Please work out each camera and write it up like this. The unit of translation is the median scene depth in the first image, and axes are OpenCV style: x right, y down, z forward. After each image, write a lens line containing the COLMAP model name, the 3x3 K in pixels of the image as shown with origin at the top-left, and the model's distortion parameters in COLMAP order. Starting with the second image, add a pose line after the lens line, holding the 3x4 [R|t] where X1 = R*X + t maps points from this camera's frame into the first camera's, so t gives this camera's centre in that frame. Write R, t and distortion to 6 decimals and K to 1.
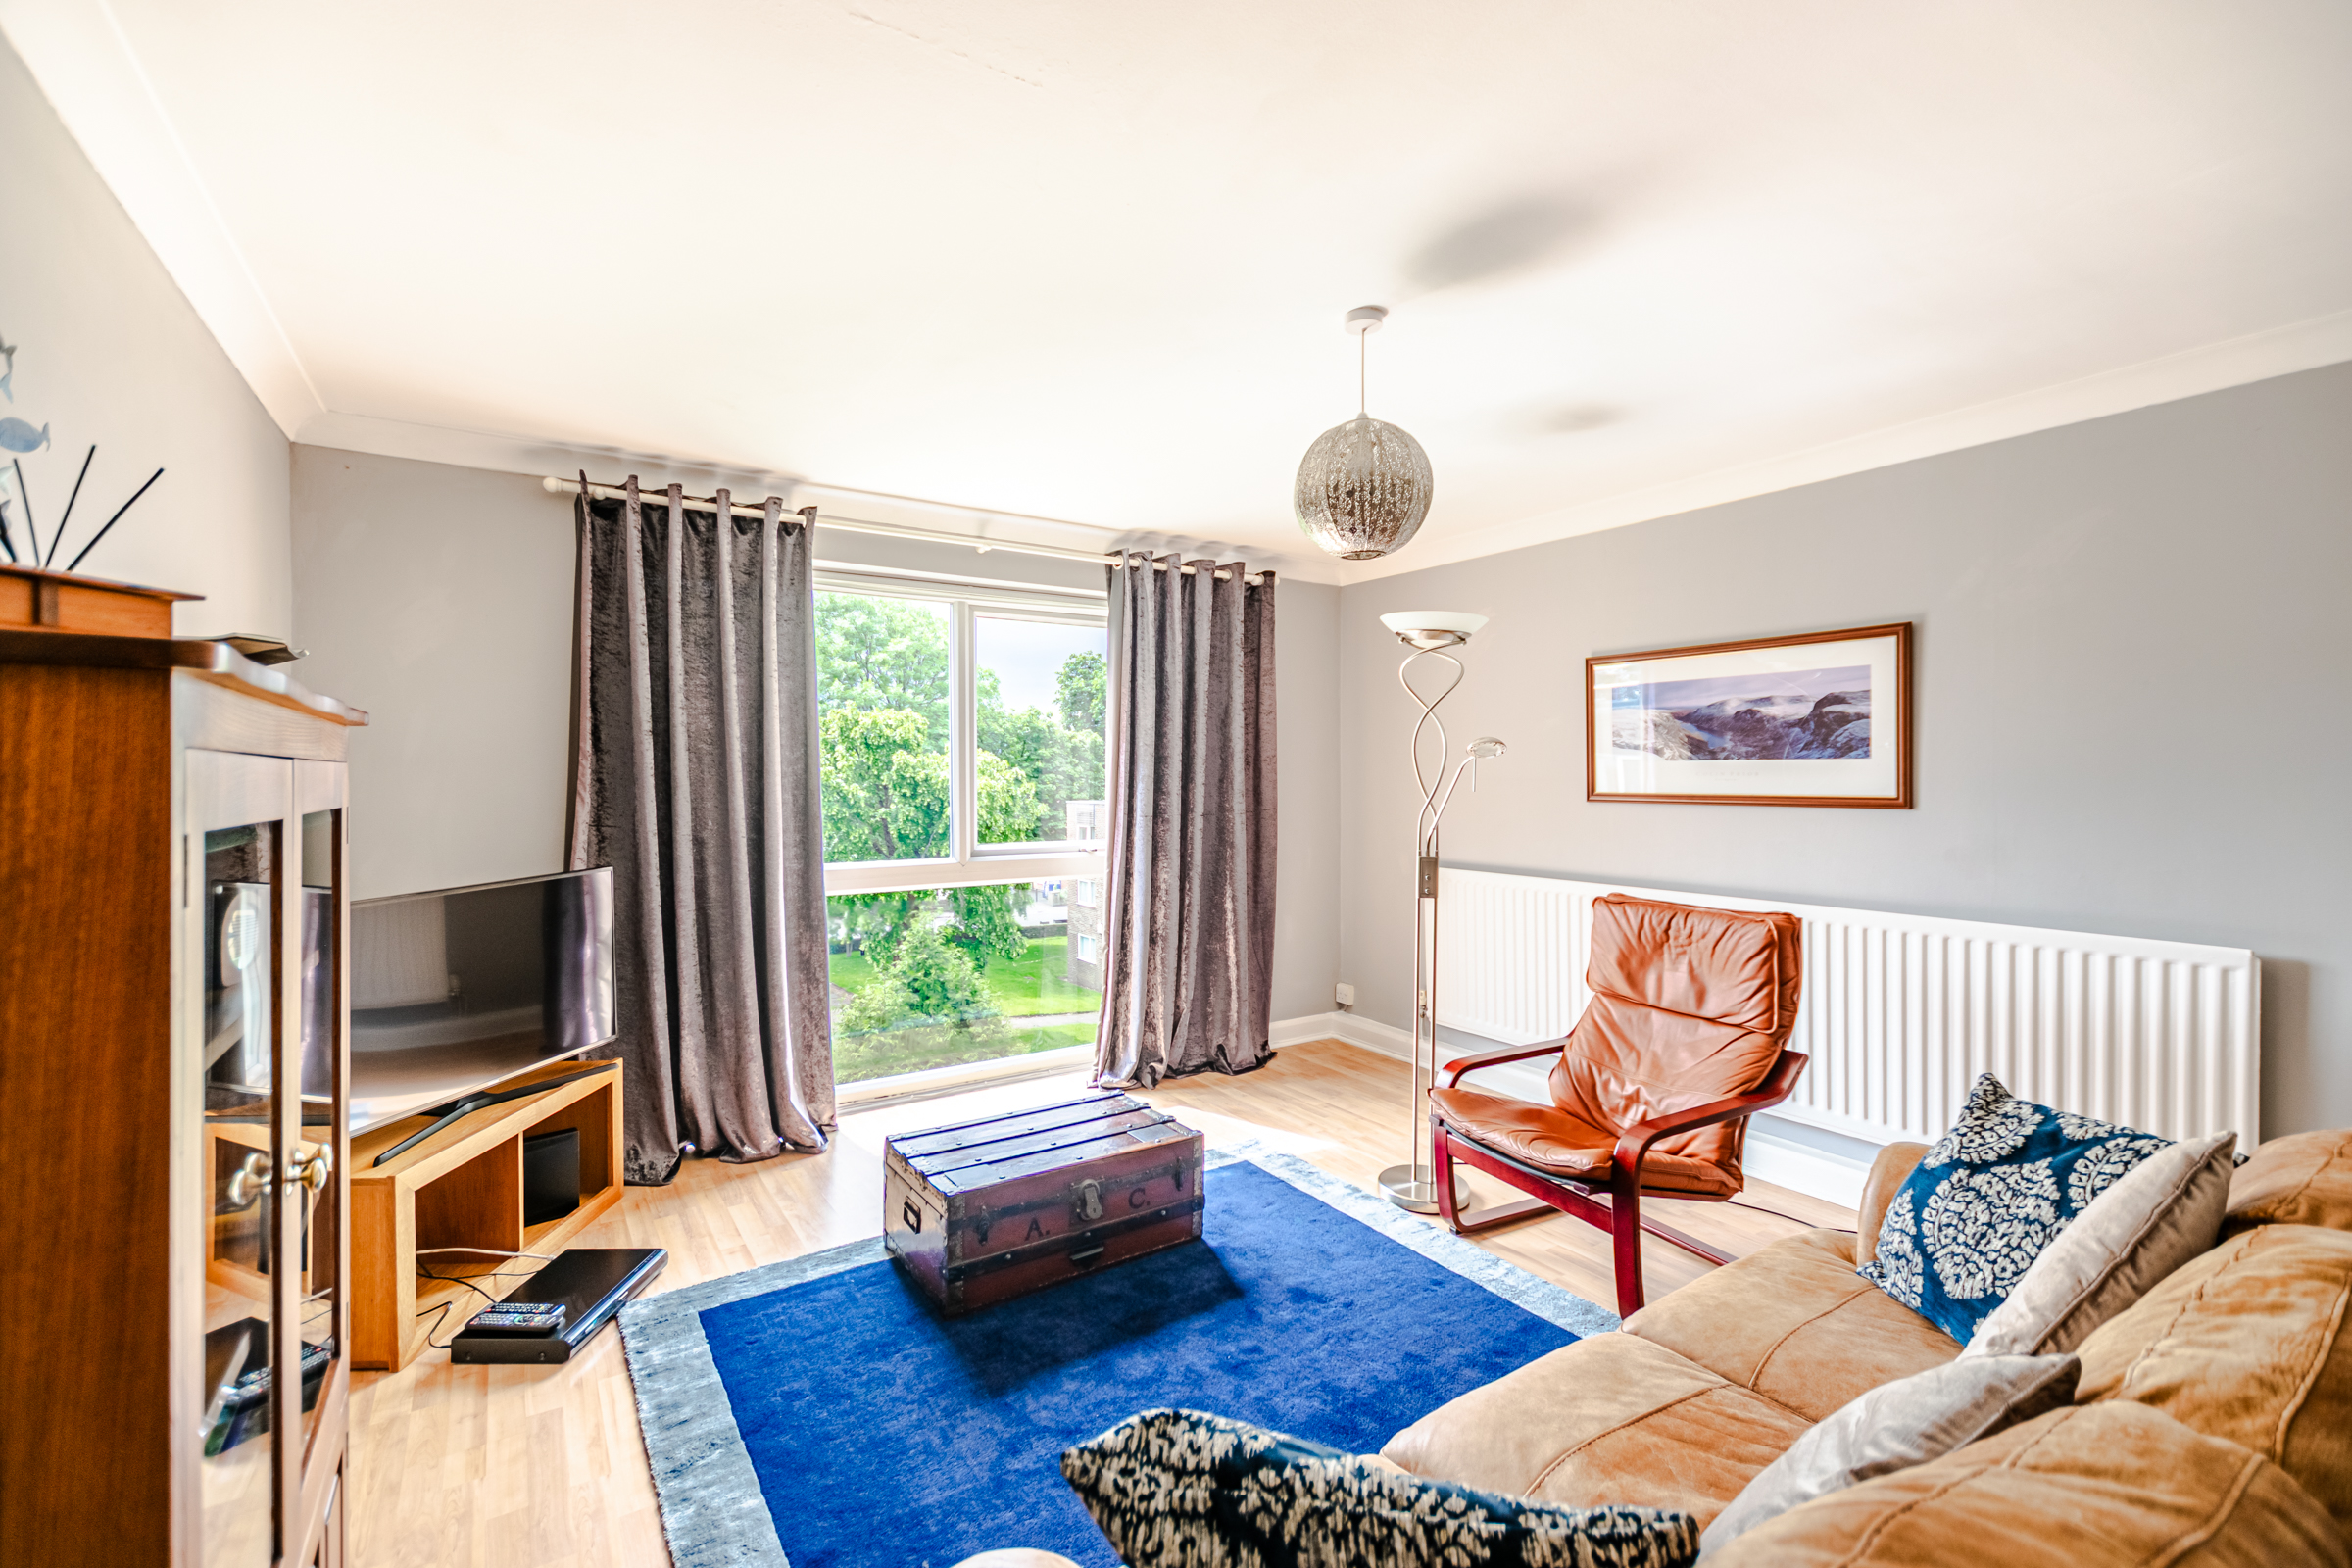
lens RADIAL K [[1015.8, 0, 1190.6], [0, 1015.8, 781.2], [0, 0, 1]] dist [0.004161, -0.001331]
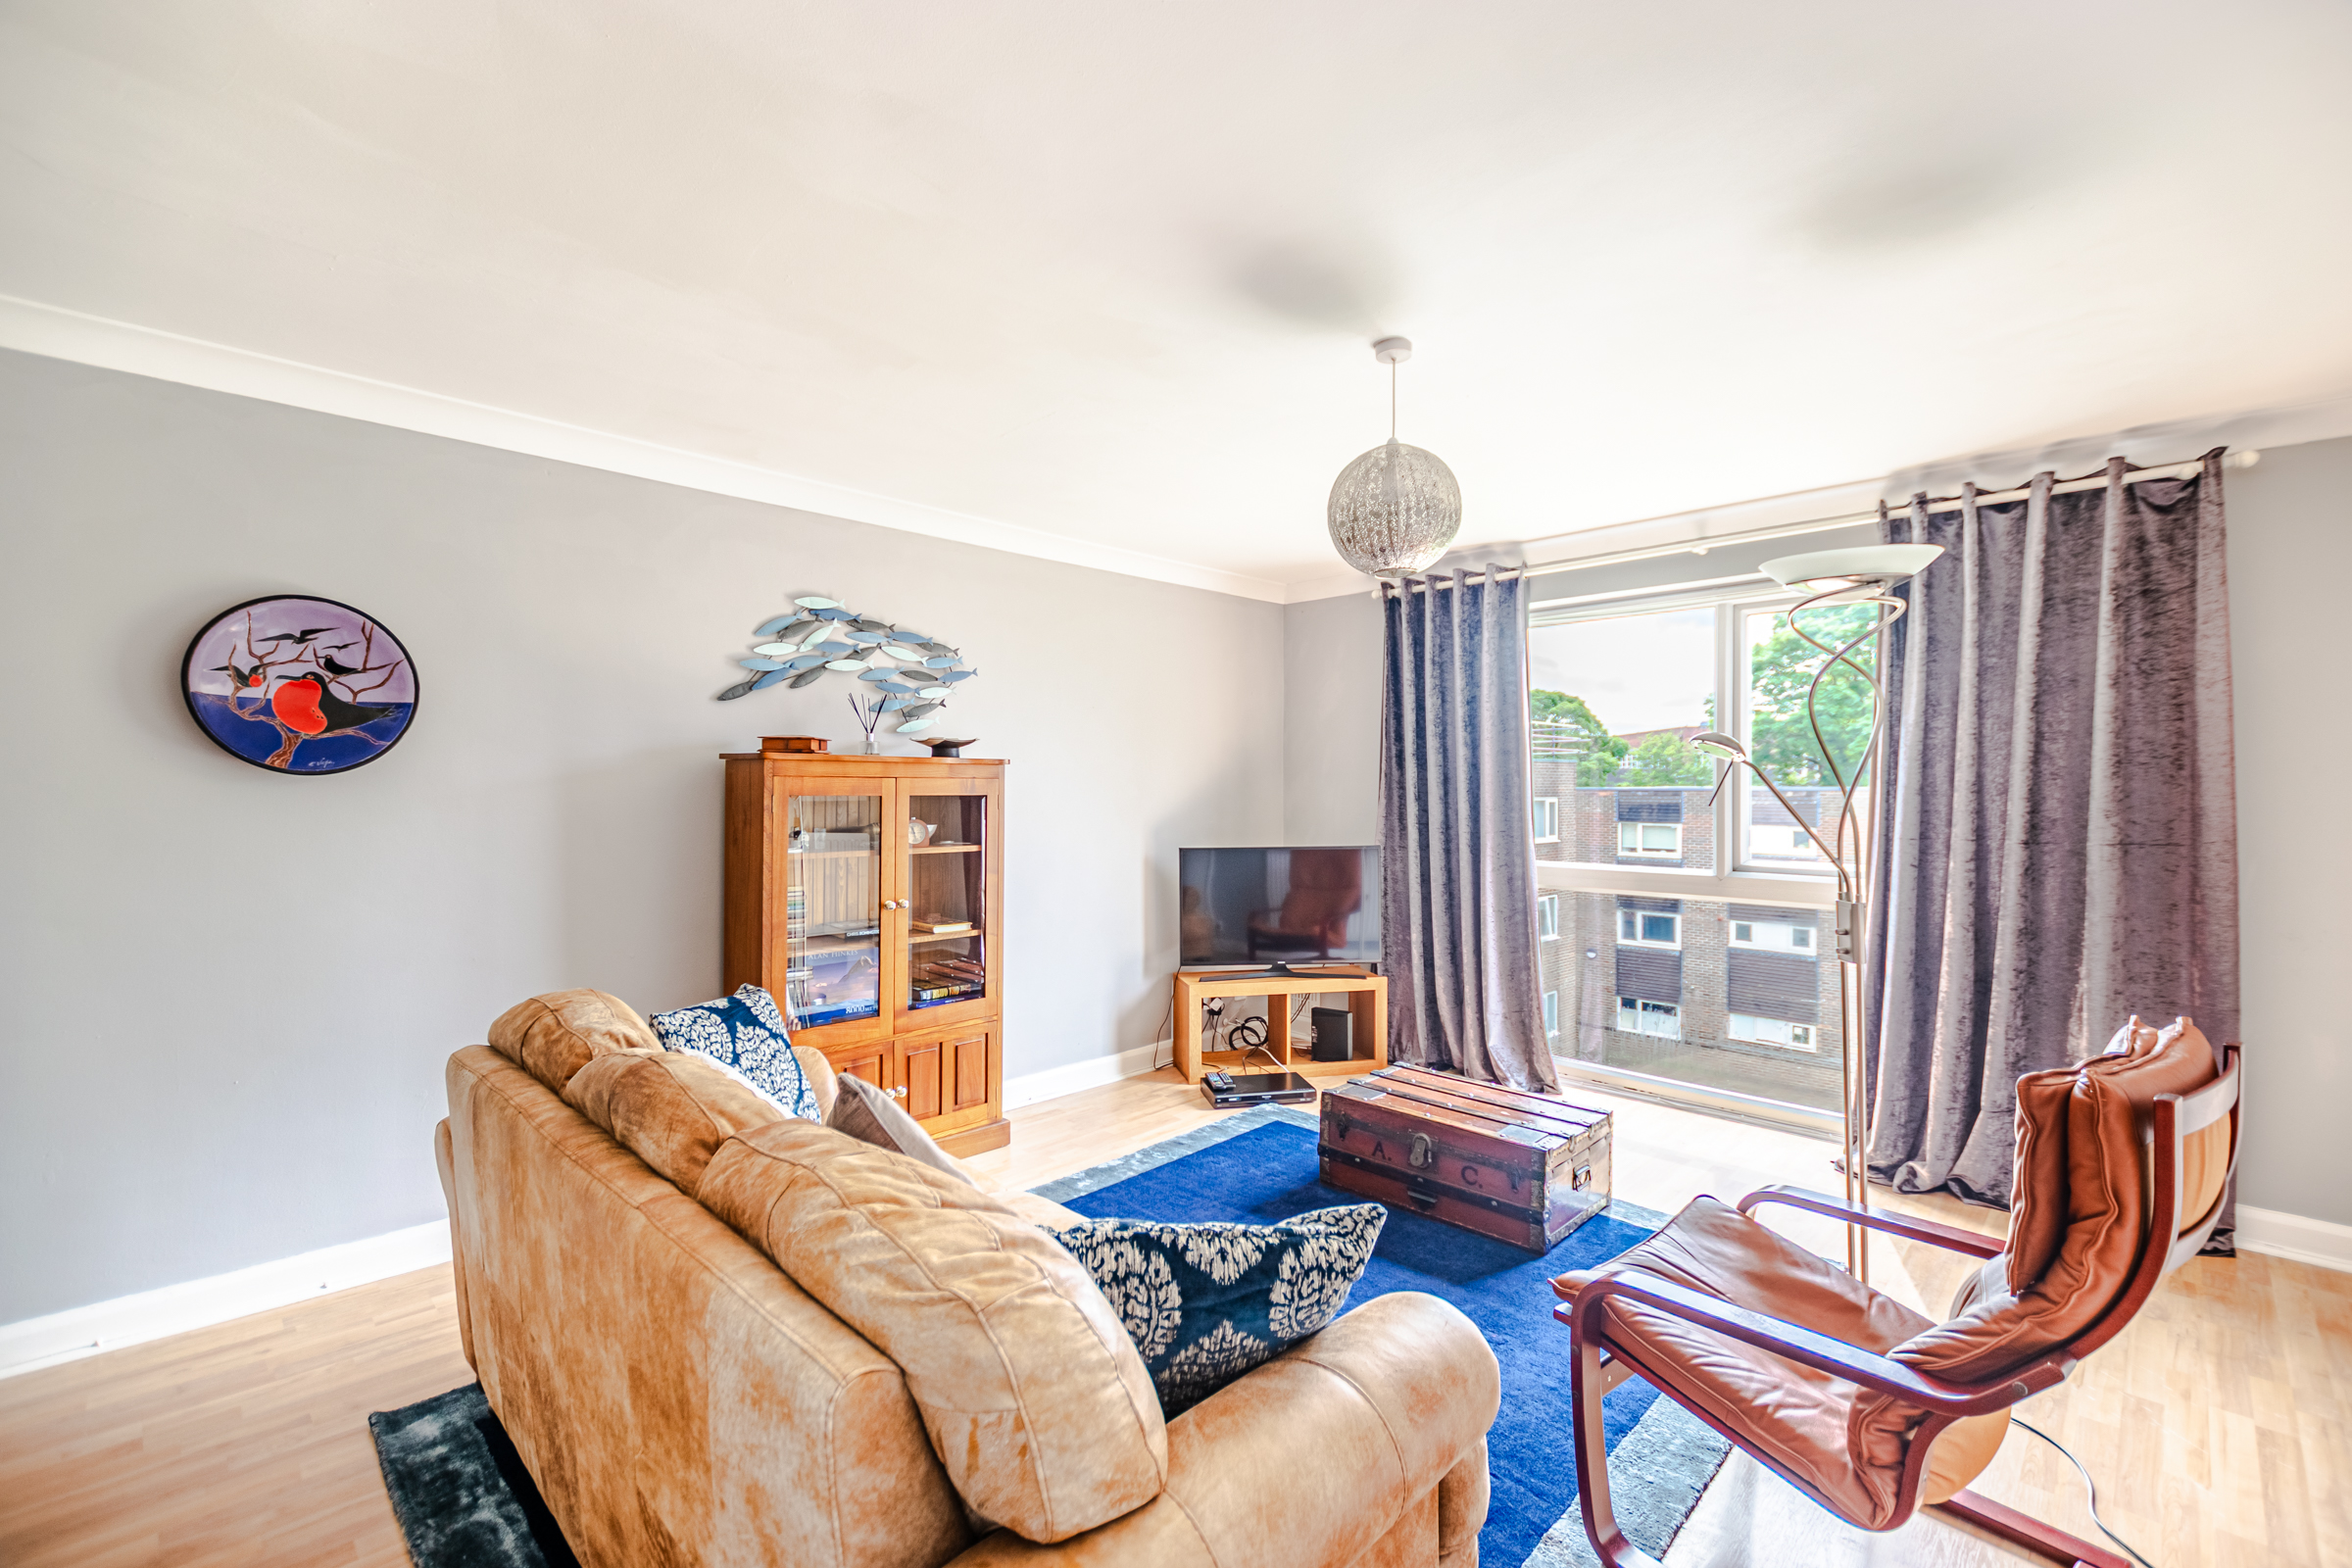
lens RADIAL K [[1015.8, 0, 1180.9], [0, 1015.8, 783.7], [0, 0, 1]] dist [0.004161, -0.001331]
pose [[0.194214, -0.001058, -0.980959, 0.814913], [-0.012456, 0.999916, -0.003545, 0.003303], [0.980880, 0.012907, 0.194184, 0.417544]]
